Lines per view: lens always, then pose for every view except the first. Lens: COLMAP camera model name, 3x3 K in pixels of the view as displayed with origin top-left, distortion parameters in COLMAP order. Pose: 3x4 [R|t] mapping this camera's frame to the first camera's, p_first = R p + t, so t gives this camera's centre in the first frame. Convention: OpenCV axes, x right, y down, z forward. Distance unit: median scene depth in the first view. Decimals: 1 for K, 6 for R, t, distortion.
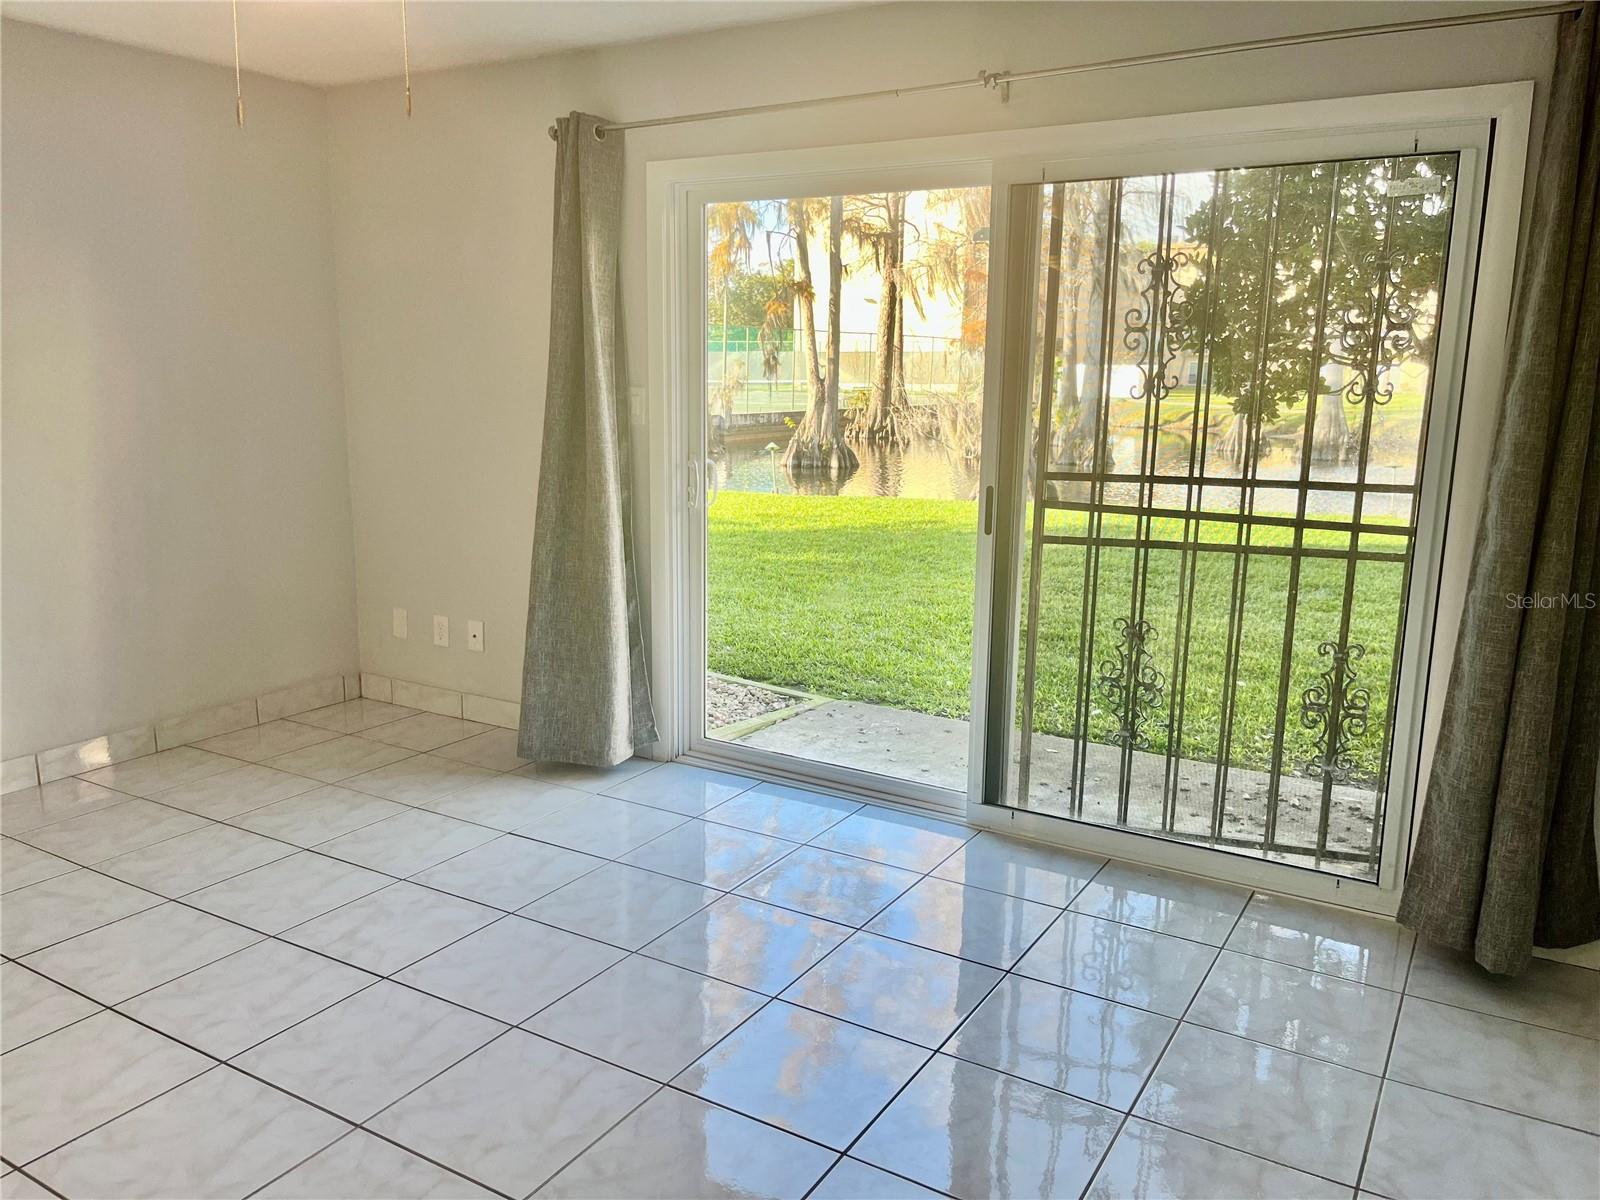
lens RADIAL K [[1202.4, 0, 800.0], [0, 1202.4, 600.0], [0, 0, 1]] dist [0.025913, 0.000415]
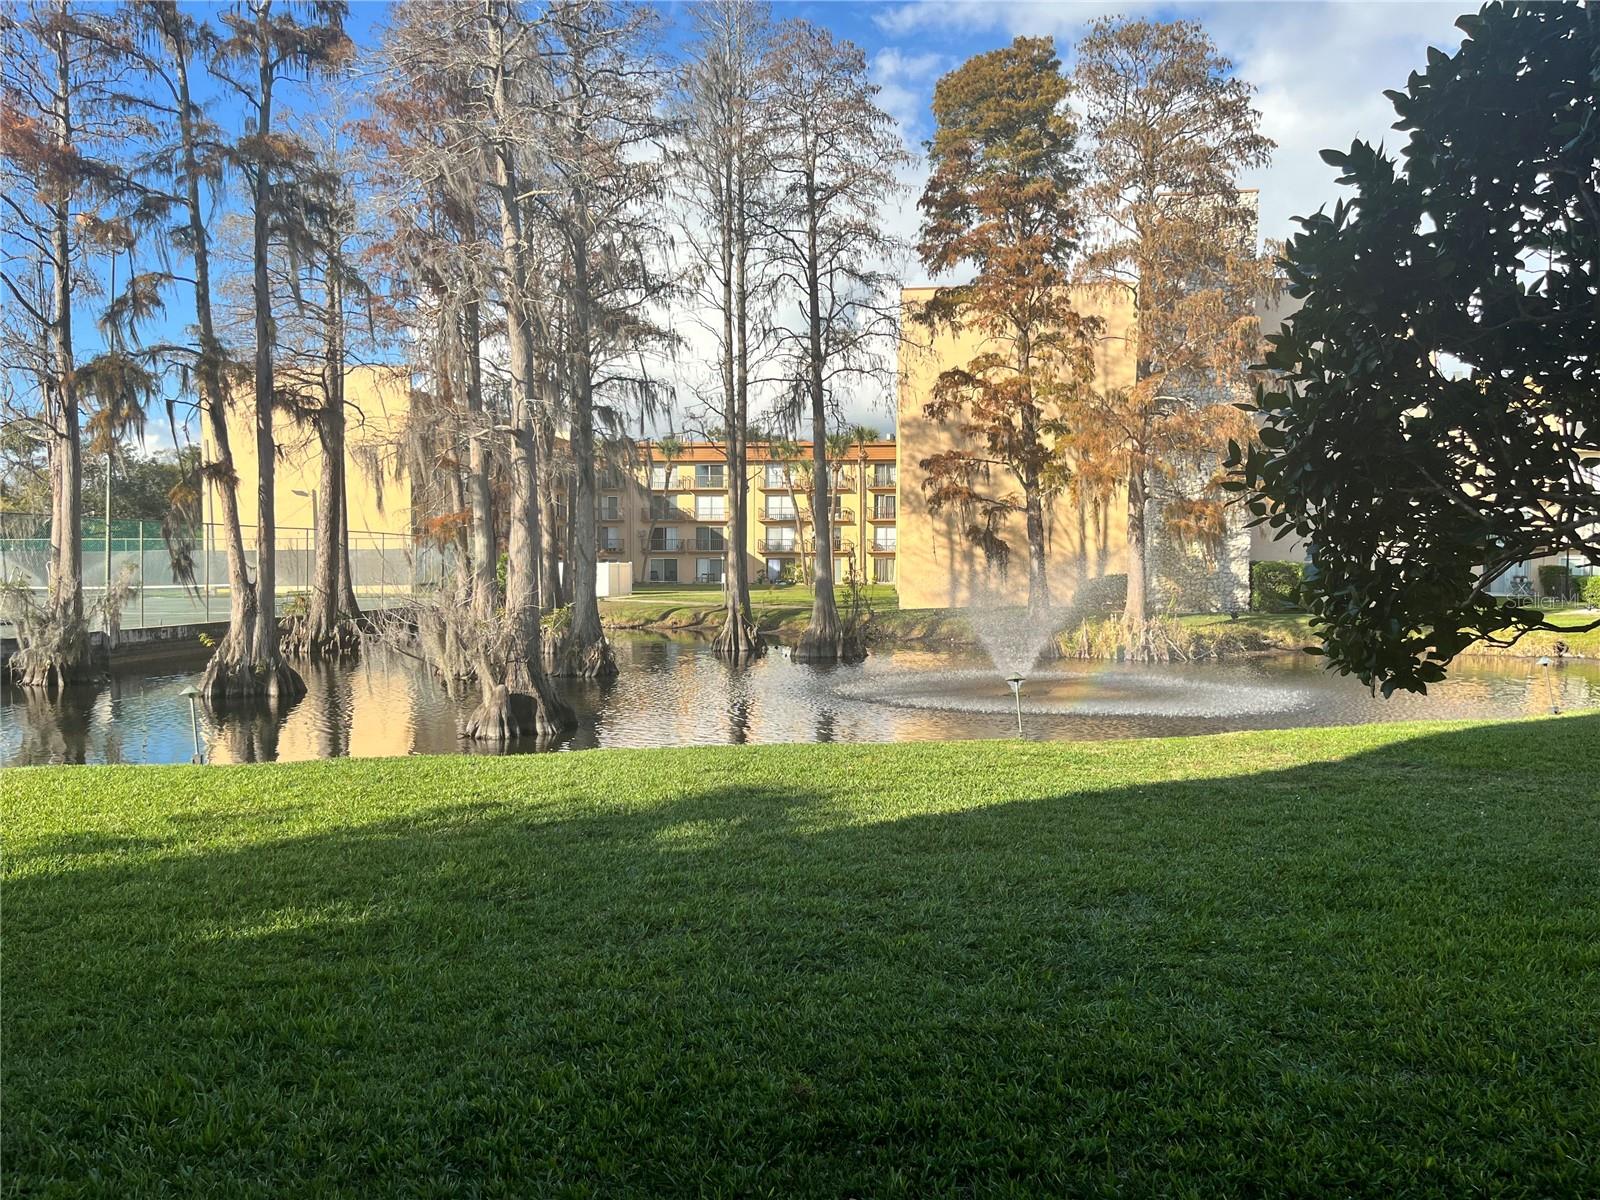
lens RADIAL K [[1260.3, 0, 800.0], [0, 1260.3, 600.0], [0, 0, 1]] dist [0.043114, 0.001566]
pose [[0.907049, -0.024726, 0.420298, -0.005728], [0.092448, 0.985608, -0.141530, -0.021962], [-0.410749, 0.167230, 0.896281, 0.106141]]
